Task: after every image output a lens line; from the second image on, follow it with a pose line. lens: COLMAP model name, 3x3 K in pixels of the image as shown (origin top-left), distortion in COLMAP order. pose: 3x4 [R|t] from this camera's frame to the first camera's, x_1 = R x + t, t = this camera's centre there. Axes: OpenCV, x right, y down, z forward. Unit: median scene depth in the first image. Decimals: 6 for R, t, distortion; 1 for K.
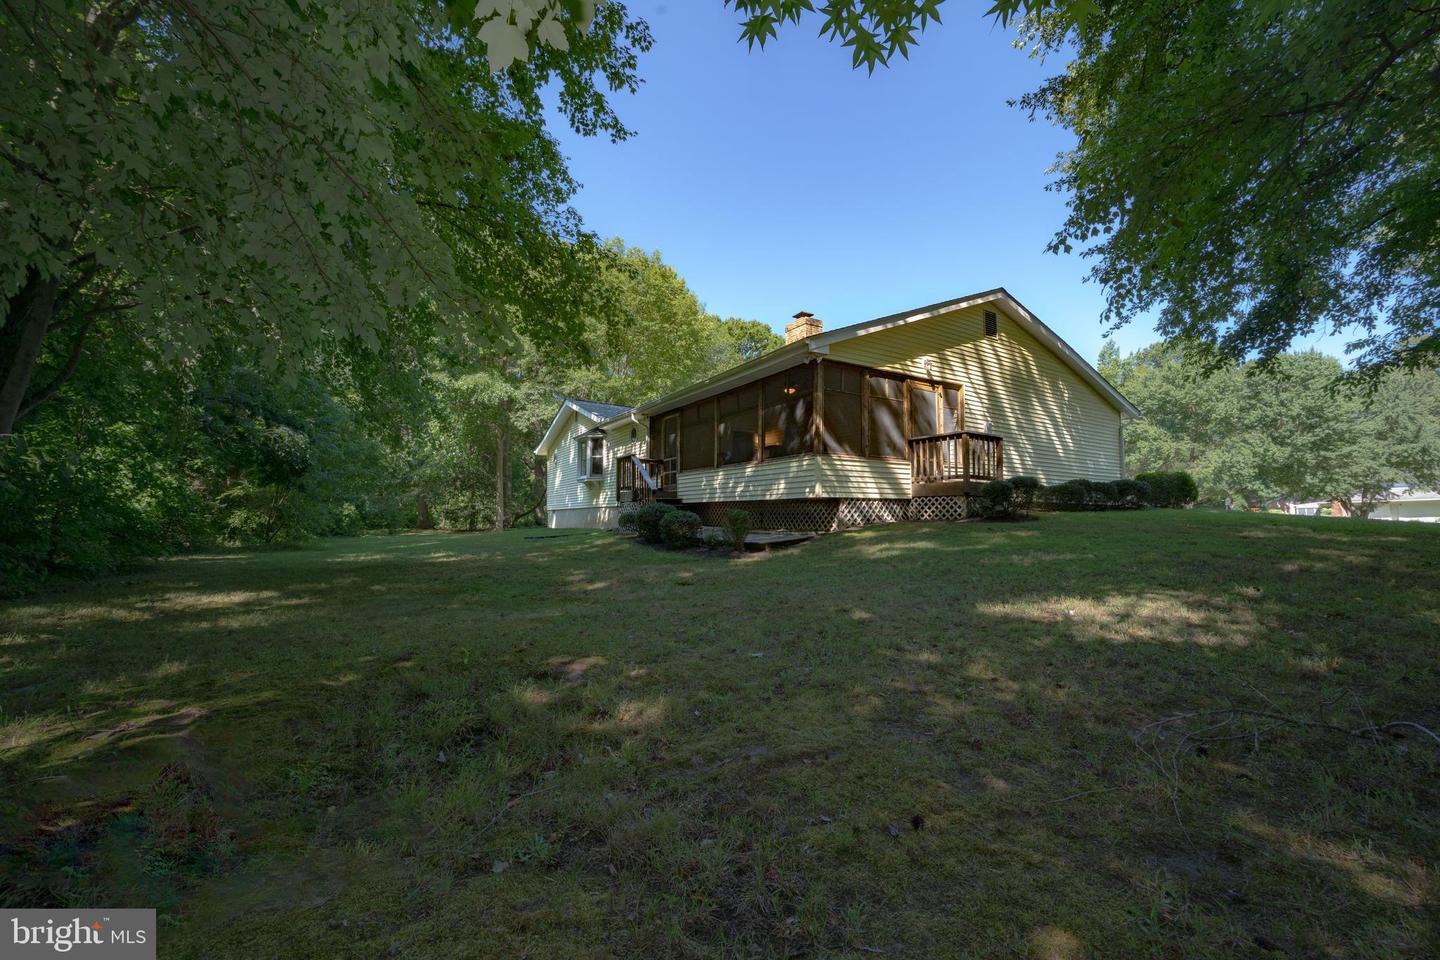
lens RADIAL K [[561.3, 0, 724.2], [0, 561.3, 483.5], [0, 0, 1]] dist [-0.000142, -0.000014]
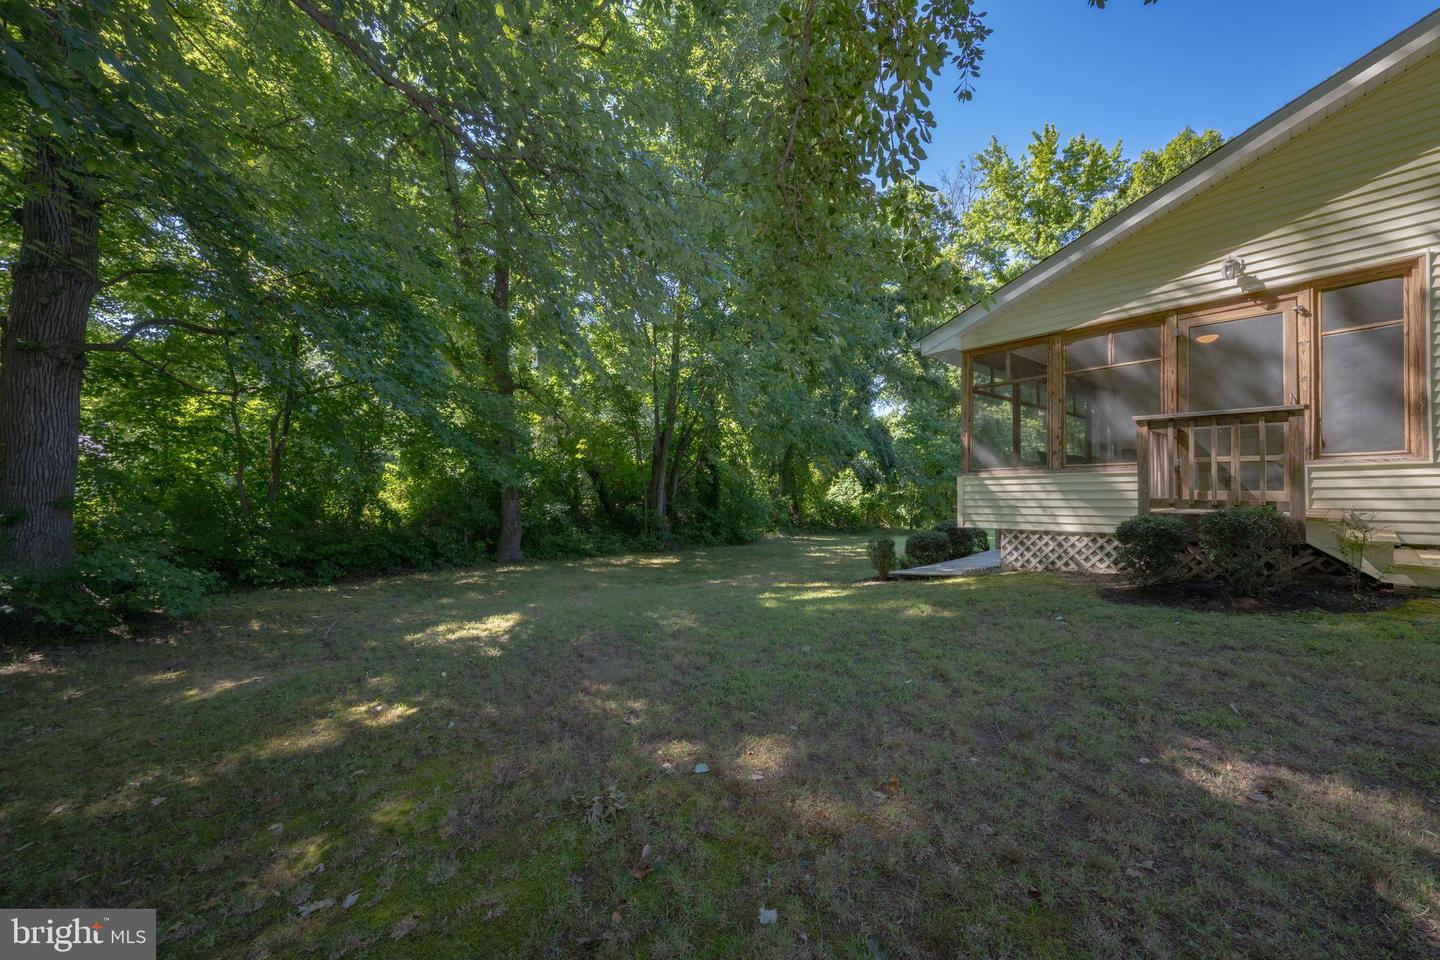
lens RADIAL K [[561.3, 0, 724.2], [0, 561.3, 483.5], [0, 0, 1]] dist [-0.000142, -0.000014]
pose [[0.148089, -0.013326, -0.988884, 0.813216], [0.064734, 0.997895, -0.003753, -0.050719], [0.986853, -0.063459, 0.148640, 0.488026]]
